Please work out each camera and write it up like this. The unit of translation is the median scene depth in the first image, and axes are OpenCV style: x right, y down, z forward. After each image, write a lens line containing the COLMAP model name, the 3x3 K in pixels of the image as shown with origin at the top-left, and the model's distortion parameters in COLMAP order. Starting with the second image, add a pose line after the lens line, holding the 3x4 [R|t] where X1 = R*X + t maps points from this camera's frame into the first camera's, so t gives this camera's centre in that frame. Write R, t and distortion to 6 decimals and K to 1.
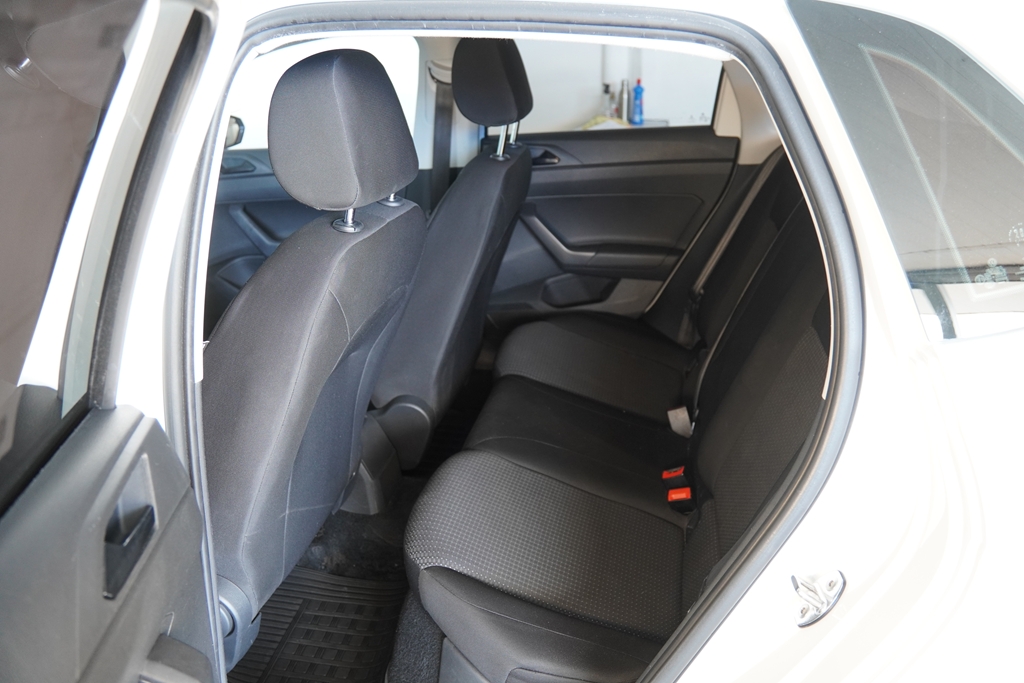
lens RADIAL K [[778.5, 0, 512.0], [0, 778.5, 341.5], [0, 0, 1]] dist [-0.114995, 0.000136]
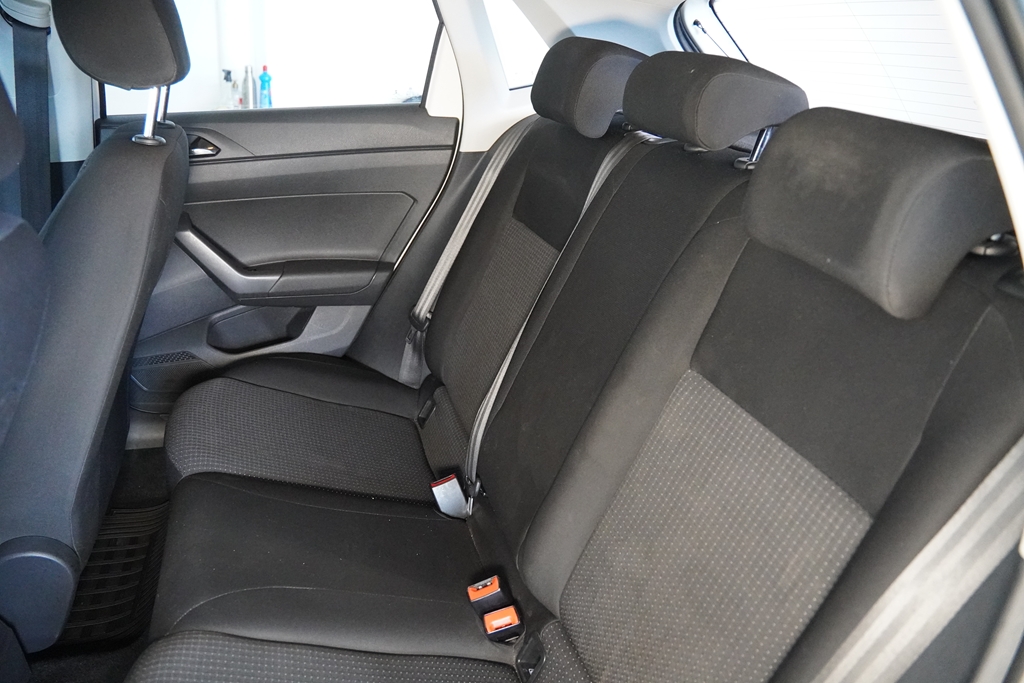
lens RADIAL K [[771.5, 0, 512.0], [0, 771.5, 341.5], [0, 0, 1]] dist [-0.118733, 0.087732]
pose [[0.877185, -0.107856, 0.467882, -0.047541], [0.109036, 0.993732, 0.024653, -0.046825], [-0.467608, 0.029391, 0.883447, 0.262732]]
